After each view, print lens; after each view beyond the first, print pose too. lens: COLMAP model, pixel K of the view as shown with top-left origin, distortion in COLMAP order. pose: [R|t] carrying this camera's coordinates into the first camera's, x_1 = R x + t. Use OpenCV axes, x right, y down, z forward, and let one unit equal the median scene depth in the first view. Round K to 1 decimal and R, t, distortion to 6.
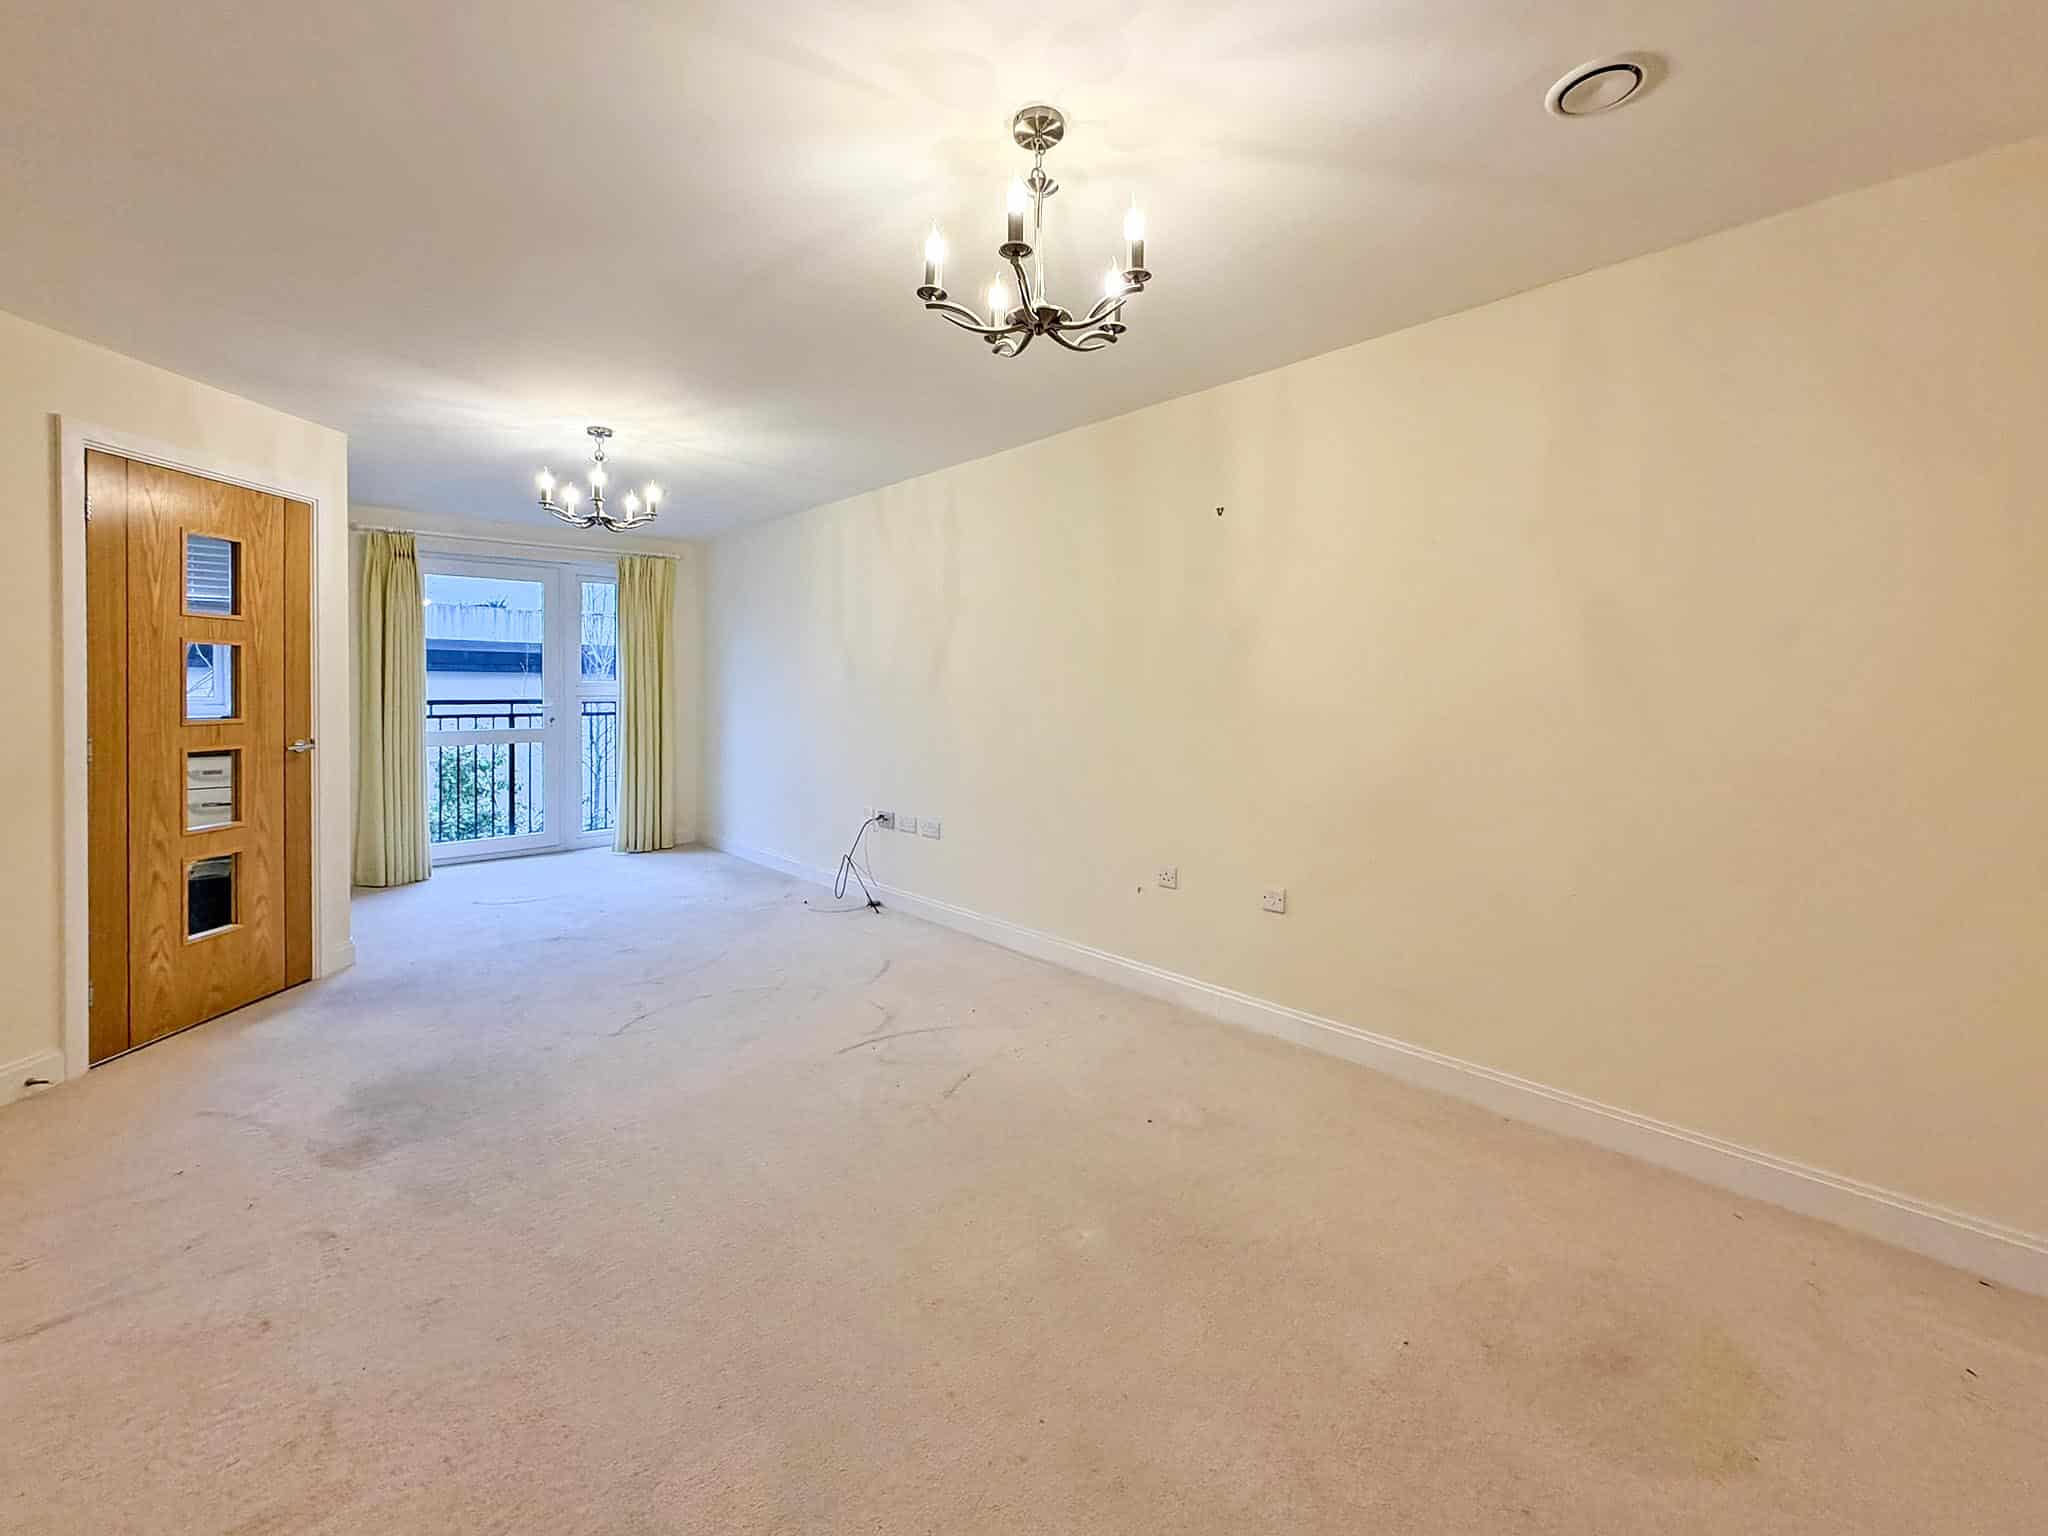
lens RADIAL K [[828.1, 0, 1026.1], [0, 828.1, 693.6], [0, 0, 1]] dist [0.001001, 0.000238]
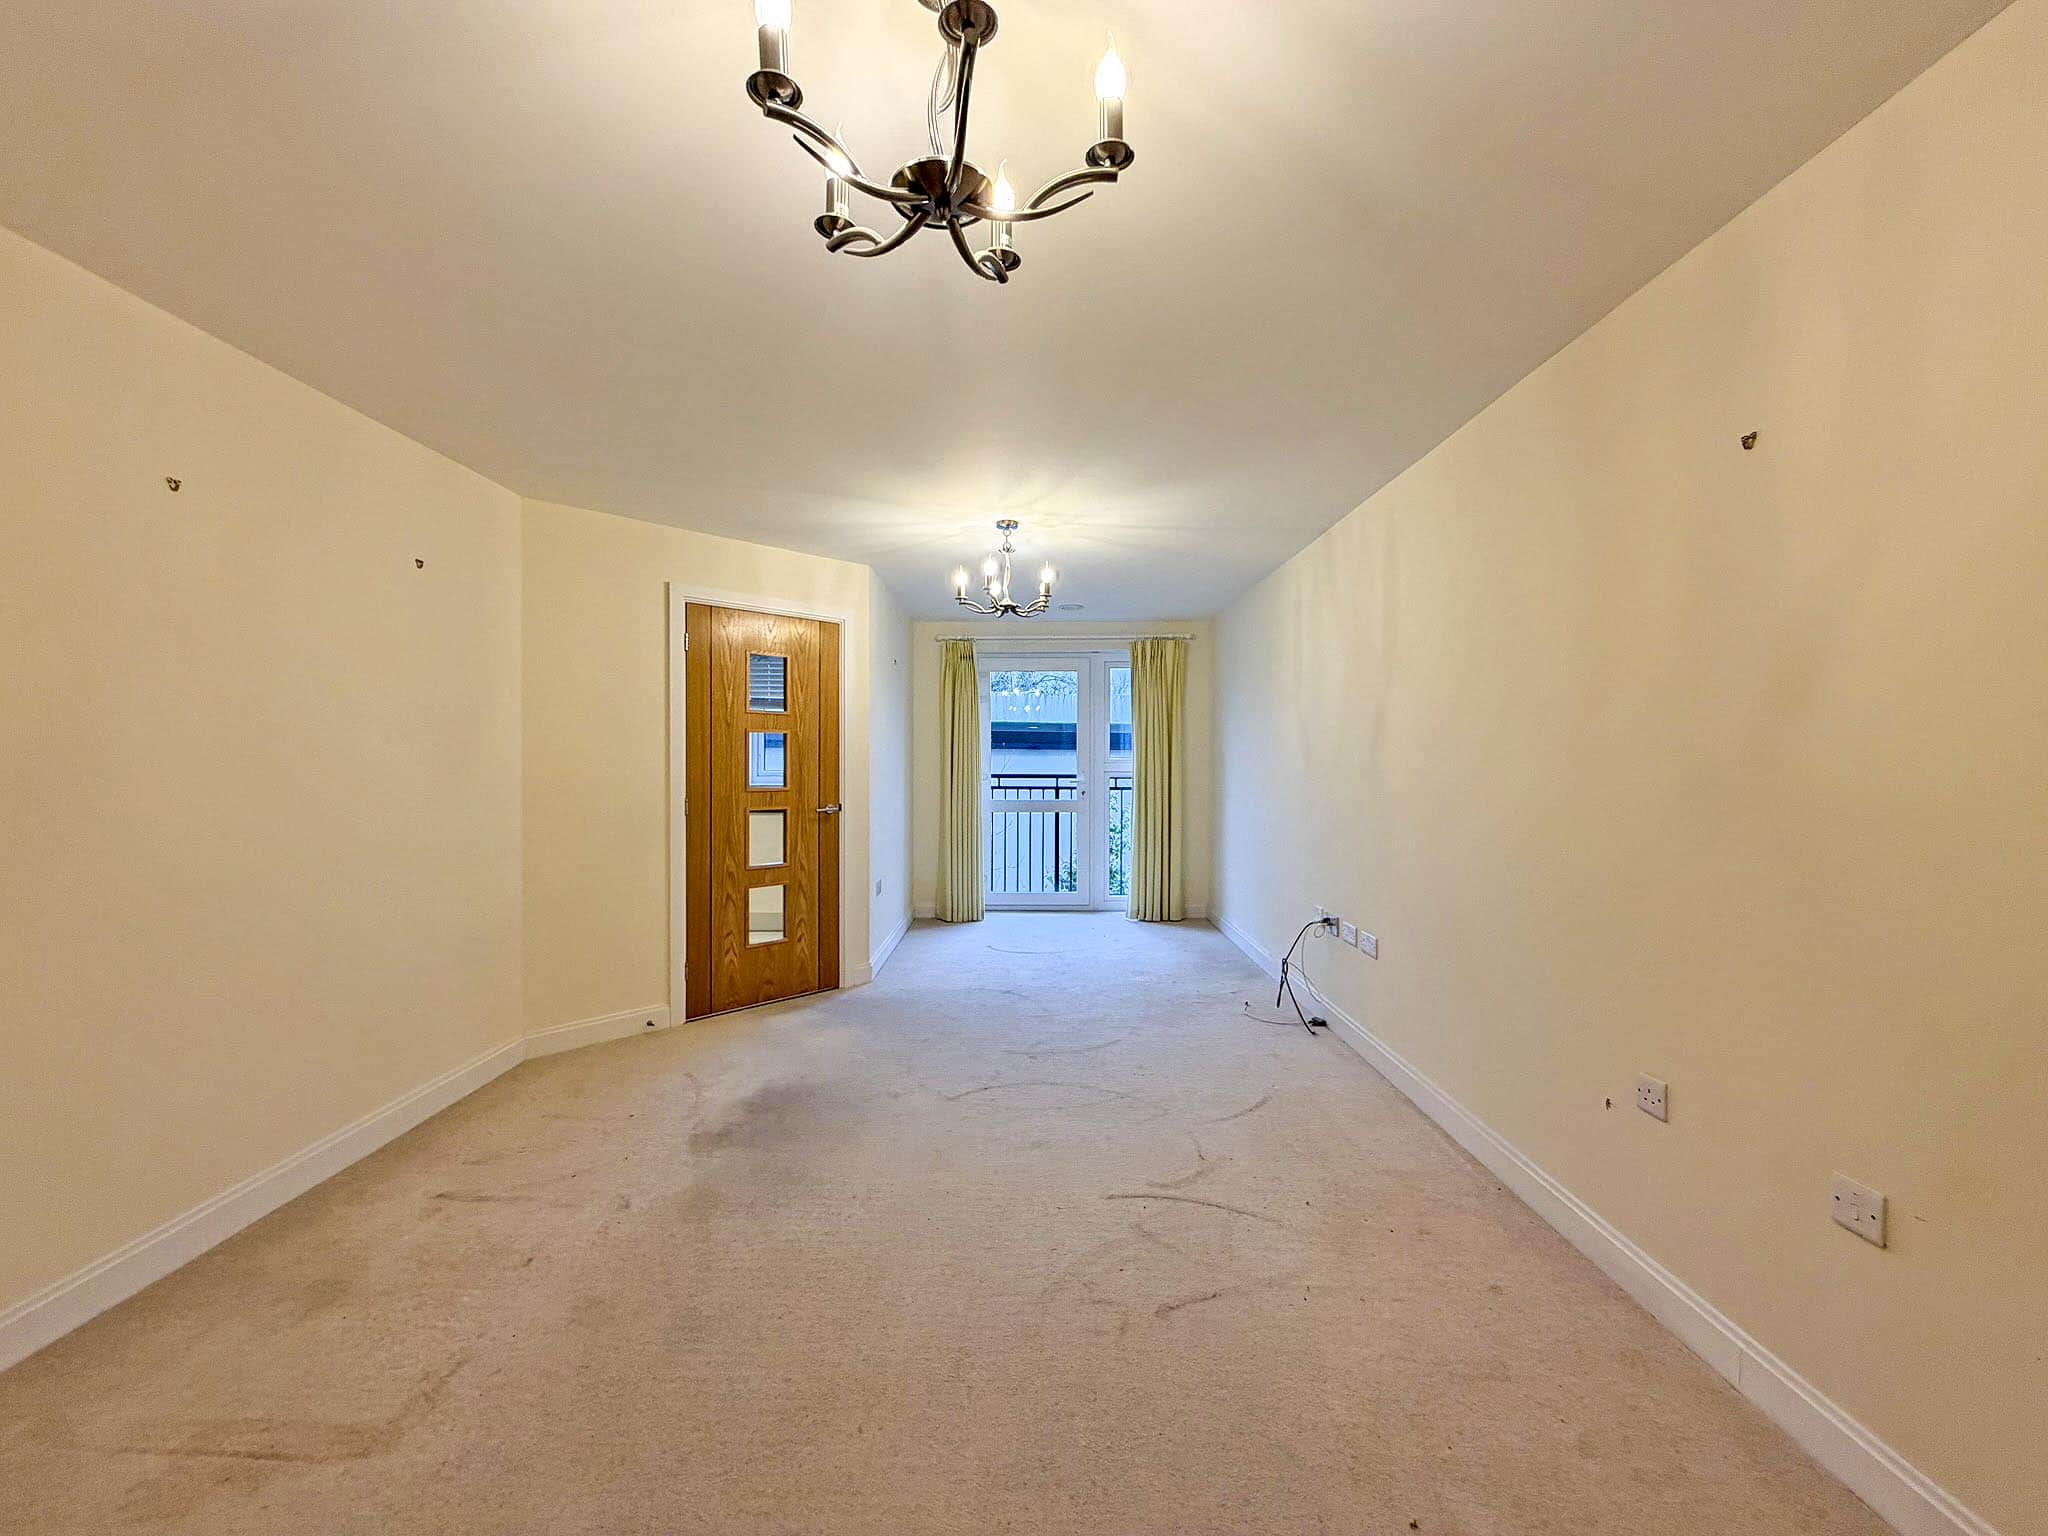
lens RADIAL K [[808.7, 0, 1024.0], [0, 808.7, 768.0], [0, 0, 1]] dist [-0.000675, -0.000151]
pose [[0.733180, 0.007326, -0.679995, 0.215556], [-0.008453, 0.999963, 0.001659, -0.005659], [0.679982, 0.004531, 0.733215, 0.262221]]
